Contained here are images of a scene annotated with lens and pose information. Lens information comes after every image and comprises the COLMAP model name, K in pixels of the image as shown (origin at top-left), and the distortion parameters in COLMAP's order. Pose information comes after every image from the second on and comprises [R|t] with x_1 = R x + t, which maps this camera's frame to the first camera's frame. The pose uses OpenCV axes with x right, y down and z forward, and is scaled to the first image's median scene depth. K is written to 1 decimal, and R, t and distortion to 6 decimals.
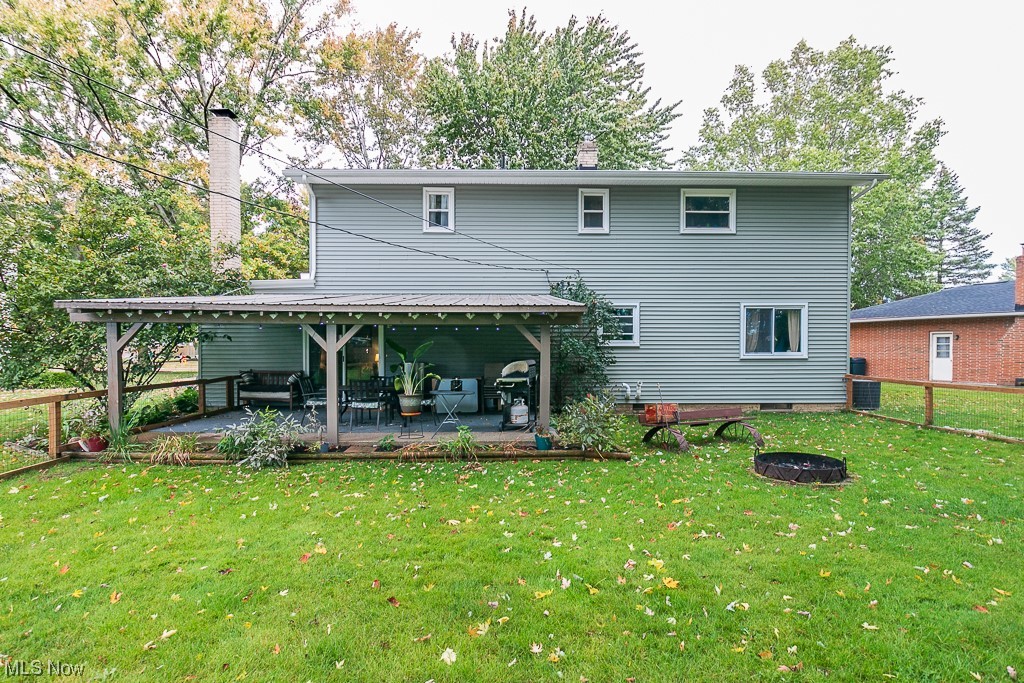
lens RADIAL K [[519.9, 0, 511.6], [0, 519.9, 352.1], [0, 0, 1]] dist [0.003863, 0.000148]
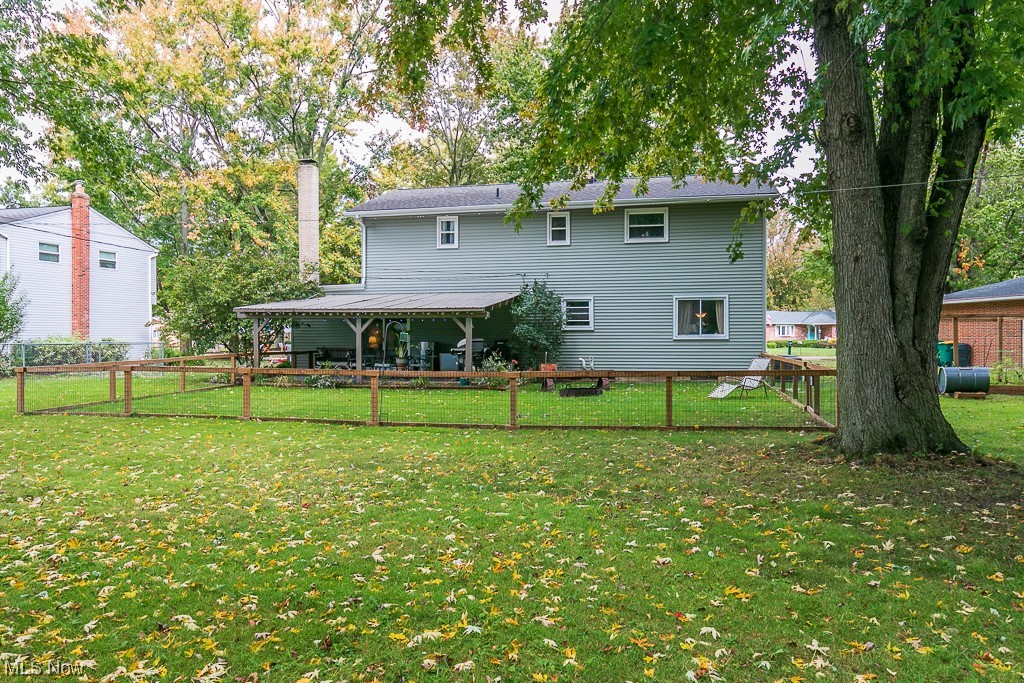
lens RADIAL K [[803.1, 0, 512.0], [0, 803.1, 341.5], [0, 0, 1]] dist [-0.003688, 0.000417]
pose [[0.967426, -0.000837, -0.253152, 0.560312], [0.000113, 0.999996, -0.002875, 0.023290], [0.253154, 0.002753, 0.967422, -1.012378]]
